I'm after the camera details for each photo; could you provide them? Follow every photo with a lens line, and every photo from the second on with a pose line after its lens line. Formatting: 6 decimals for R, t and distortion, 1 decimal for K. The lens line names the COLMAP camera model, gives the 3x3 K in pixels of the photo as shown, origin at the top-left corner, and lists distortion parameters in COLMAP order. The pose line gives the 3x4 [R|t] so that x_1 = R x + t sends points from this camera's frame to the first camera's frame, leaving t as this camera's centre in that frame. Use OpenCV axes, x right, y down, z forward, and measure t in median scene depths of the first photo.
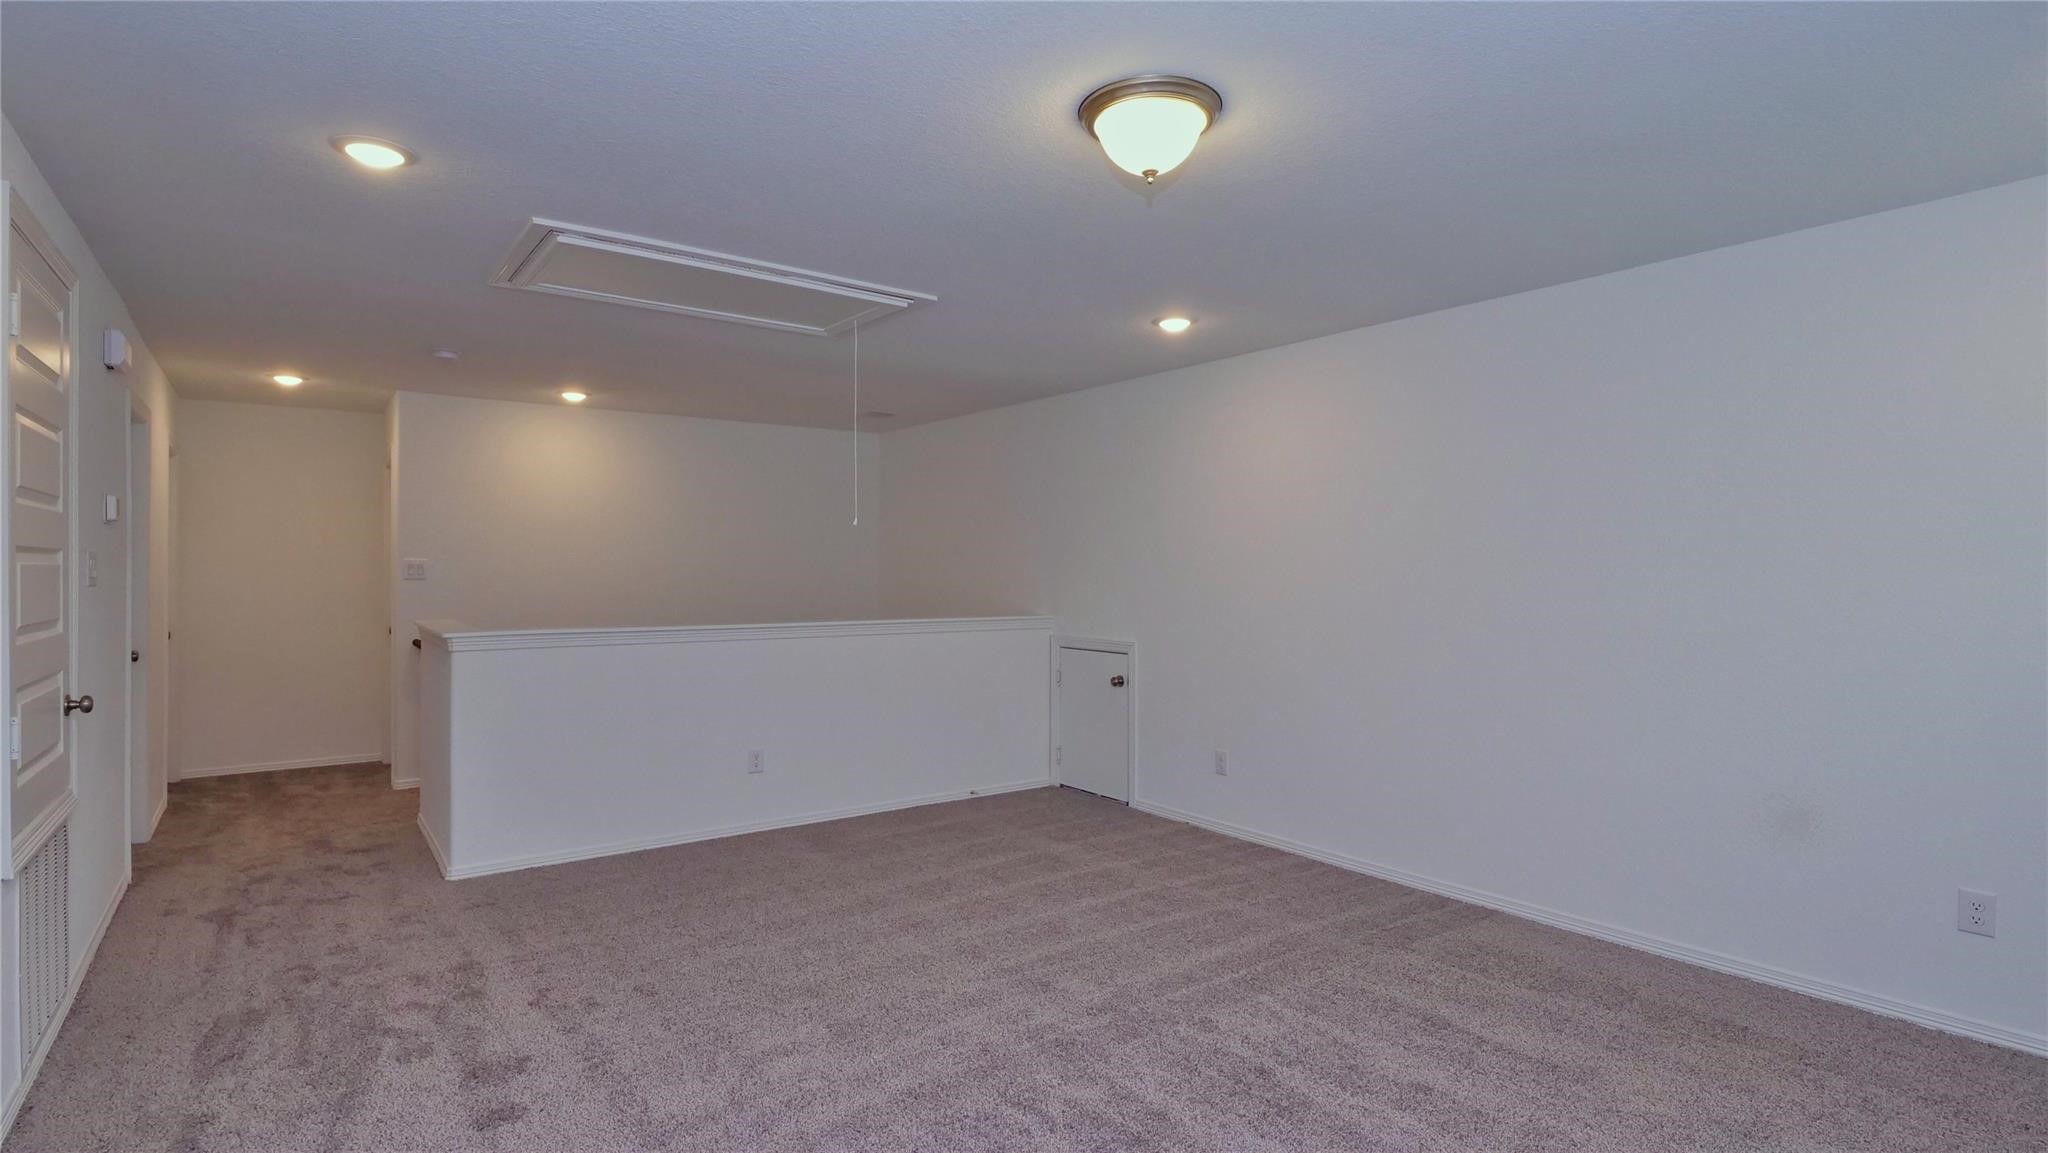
lens RADIAL K [[1008.6, 0, 1022.7], [0, 1008.6, 572.7], [0, 0, 1]] dist [-0.006013, -0.001573]
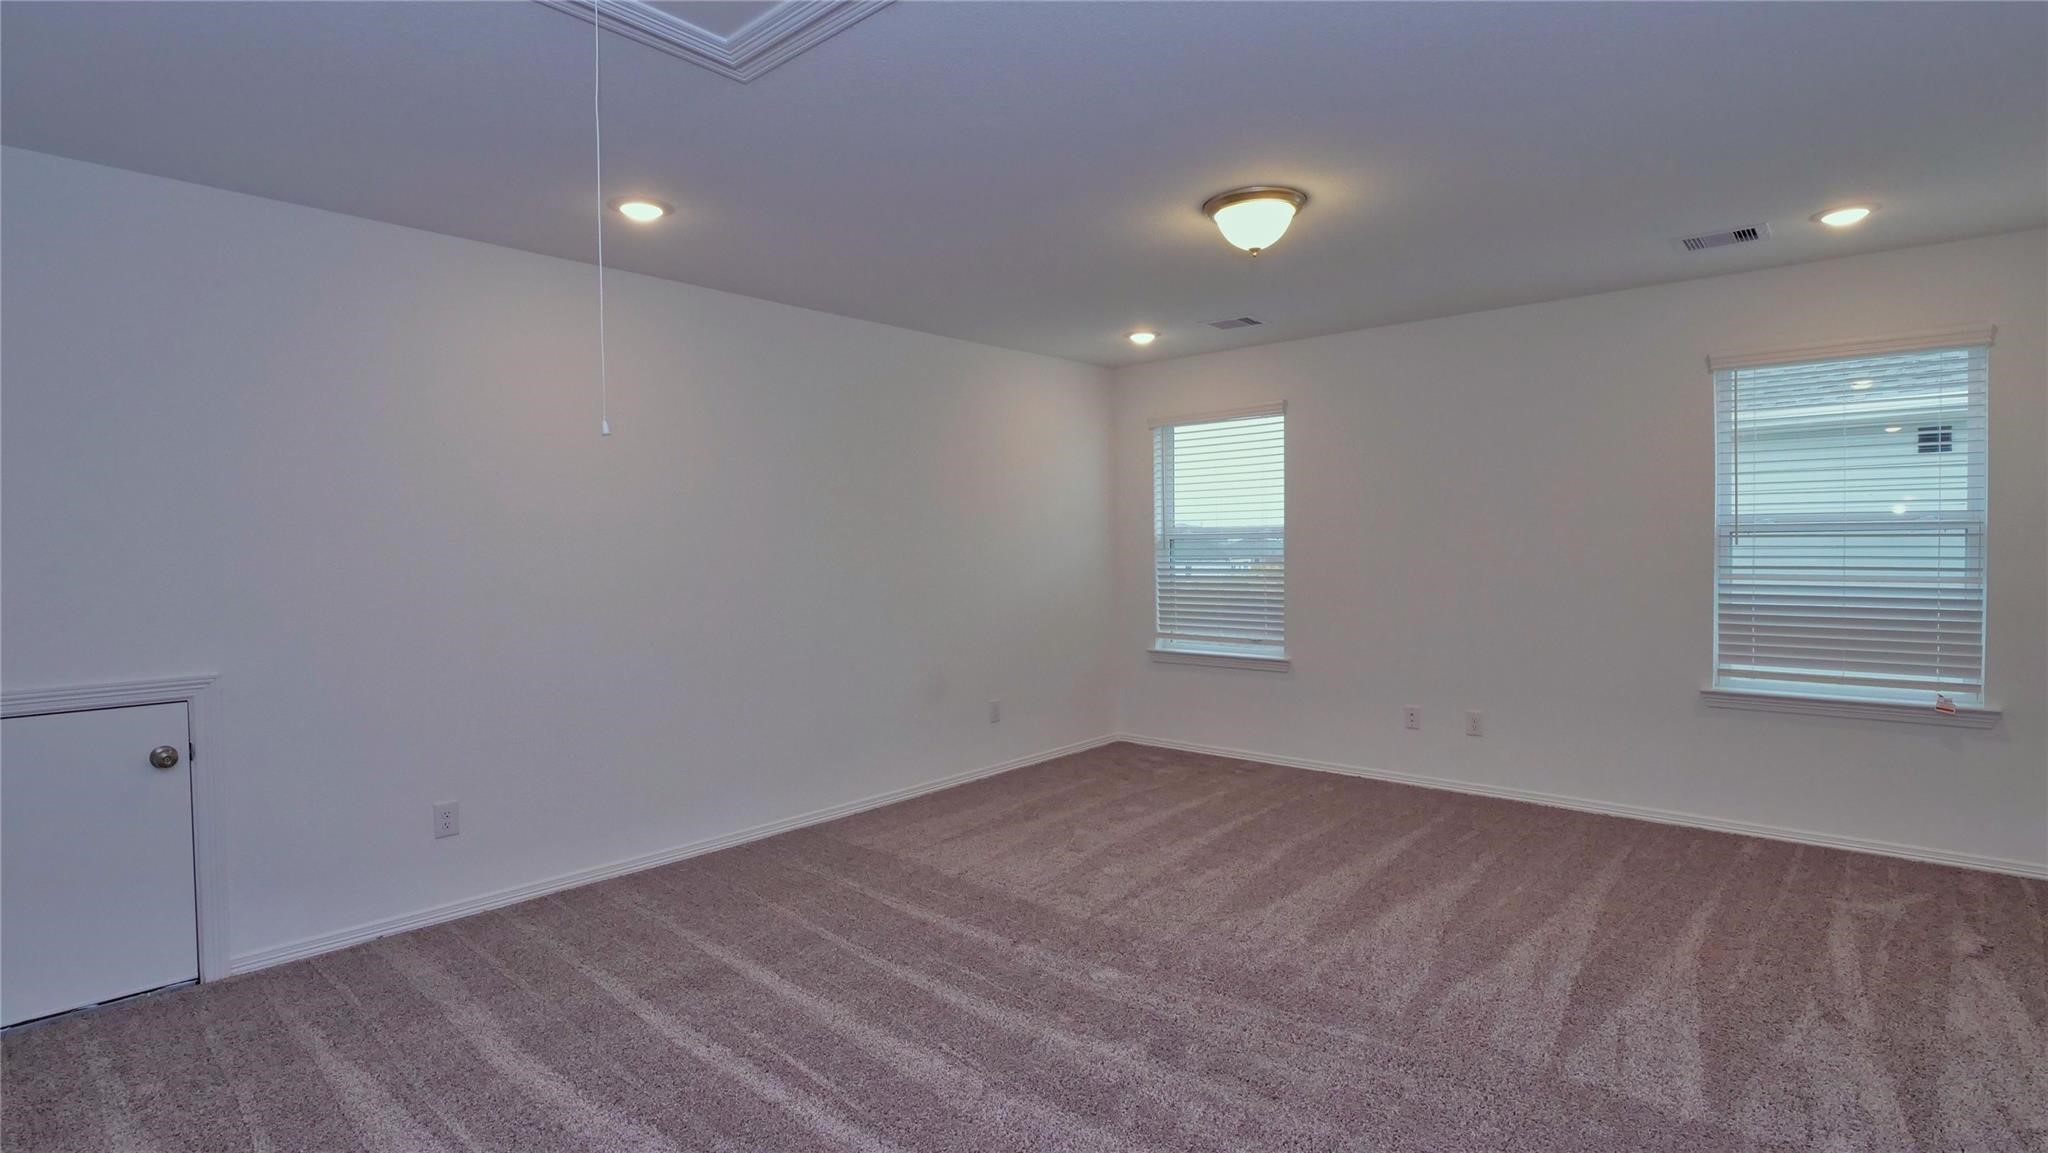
lens RADIAL K [[1008.6, 0, 1022.7], [0, 1008.6, 572.7], [0, 0, 1]] dist [-0.006013, -0.001573]
pose [[-0.212753, -0.029559, 0.976659, -0.570766], [0.010956, 0.999407, 0.032634, 0.000545], [-0.977045, 0.017644, -0.212303, 0.776734]]
